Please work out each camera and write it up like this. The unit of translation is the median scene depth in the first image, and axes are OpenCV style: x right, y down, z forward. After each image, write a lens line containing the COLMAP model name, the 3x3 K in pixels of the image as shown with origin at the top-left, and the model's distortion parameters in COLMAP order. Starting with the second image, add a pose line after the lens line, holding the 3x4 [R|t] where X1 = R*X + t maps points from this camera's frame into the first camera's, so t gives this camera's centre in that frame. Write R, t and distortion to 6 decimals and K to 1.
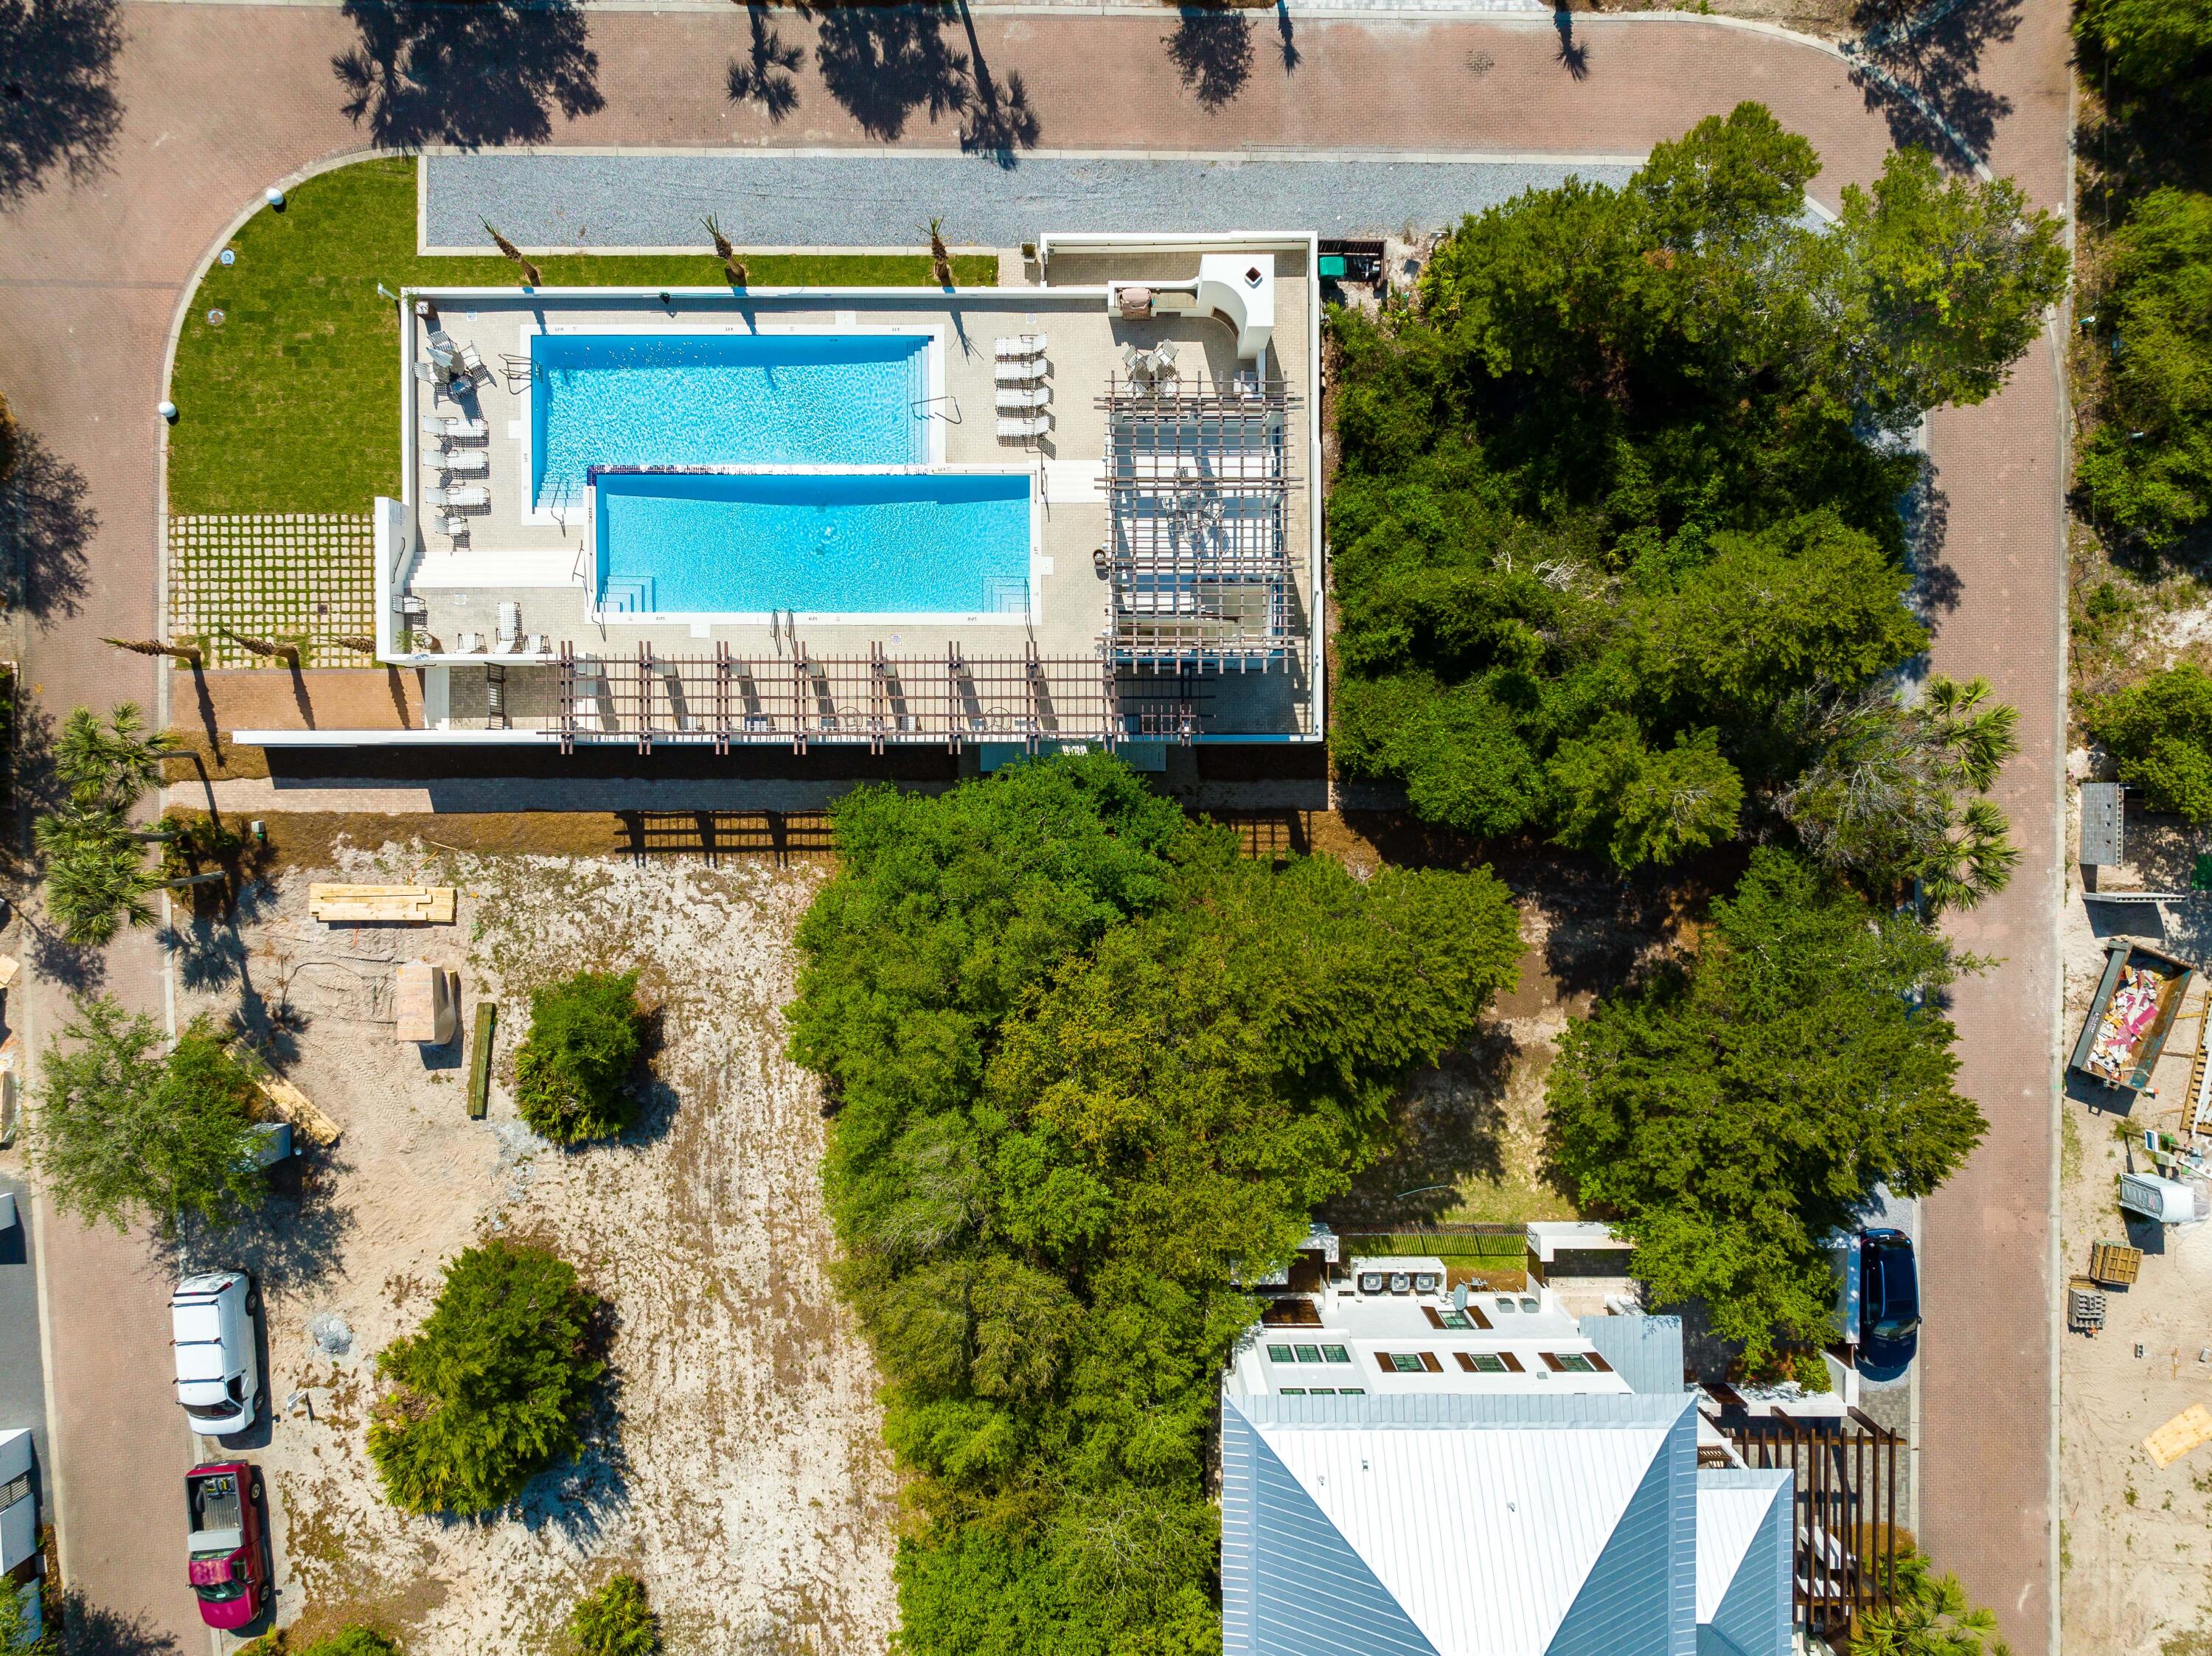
lens RADIAL K [[1545.5, 0, 1106.0], [0, 1545.5, 828.0], [0, 0, 1]] dist [-0.001092, -0.000692]
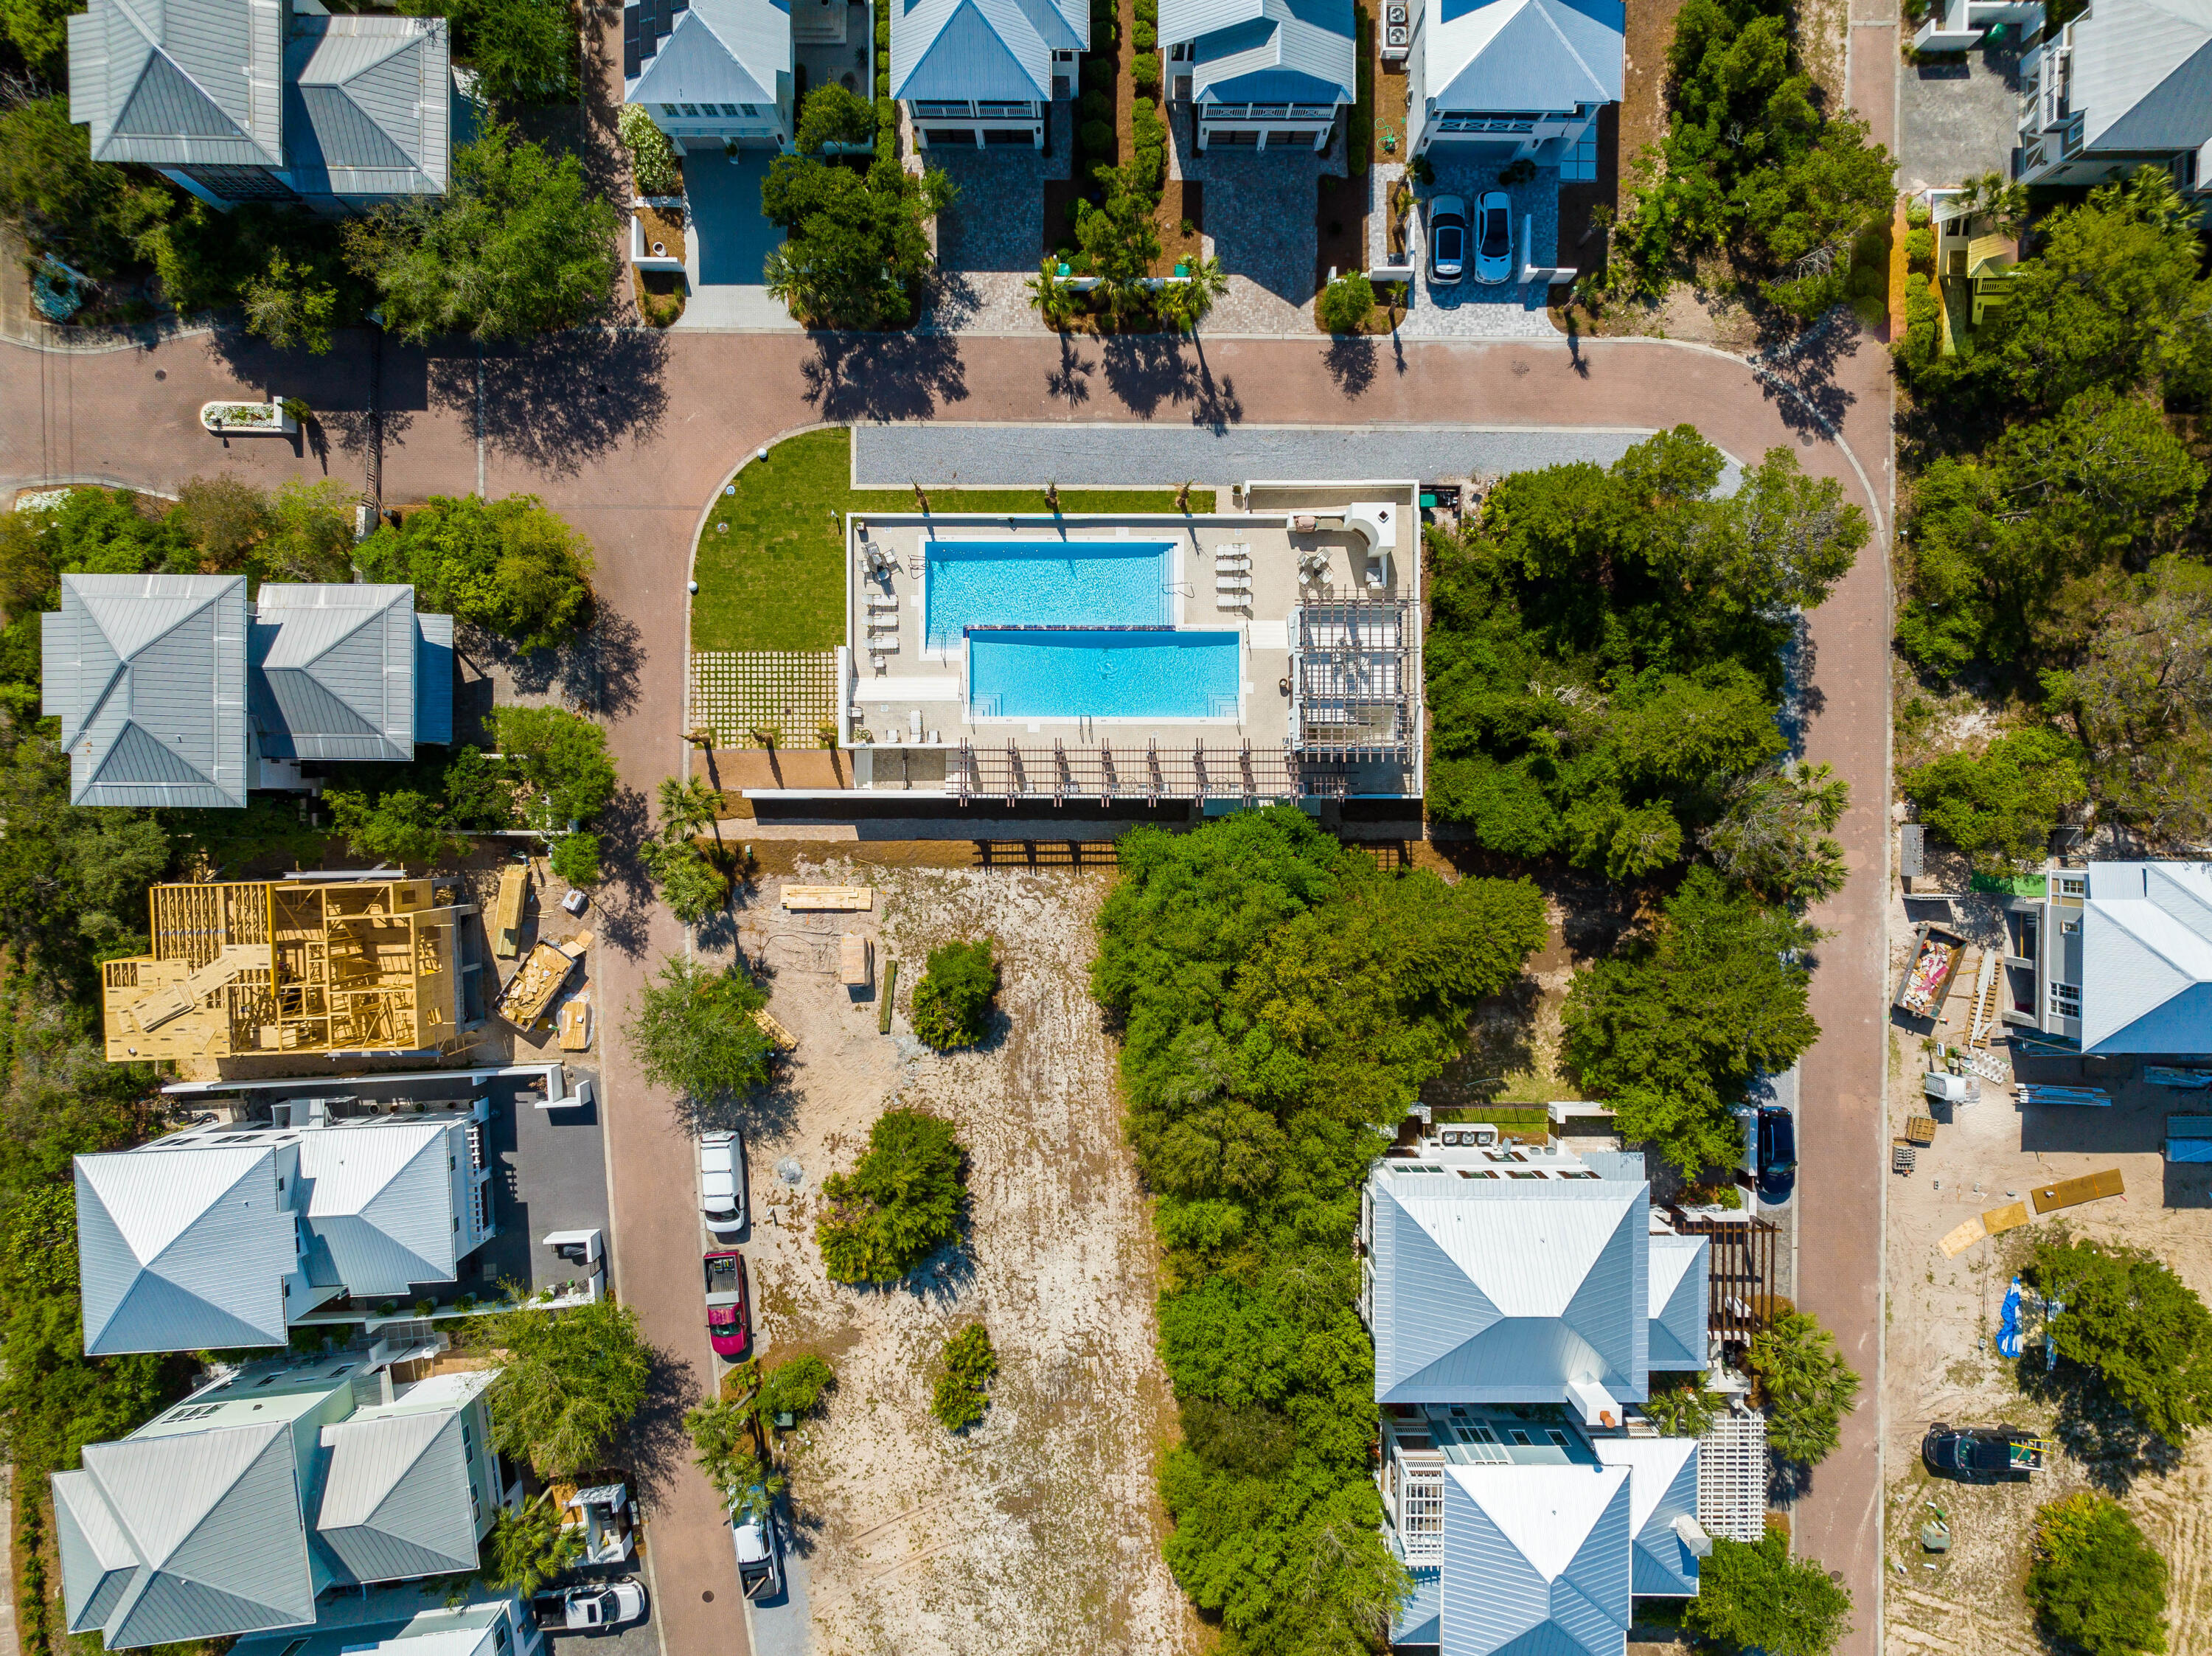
lens RADIAL K [[1544.5, 0, 1106.0], [0, 1544.5, 828.0], [0, 0, 1]] dist [0.036352, -0.104710]
pose [[0.999994, 0.002691, -0.002089, -0.178835], [-0.002697, 0.999993, -0.002586, -0.019365], [0.002082, 0.002592, 0.999994, -0.590172]]
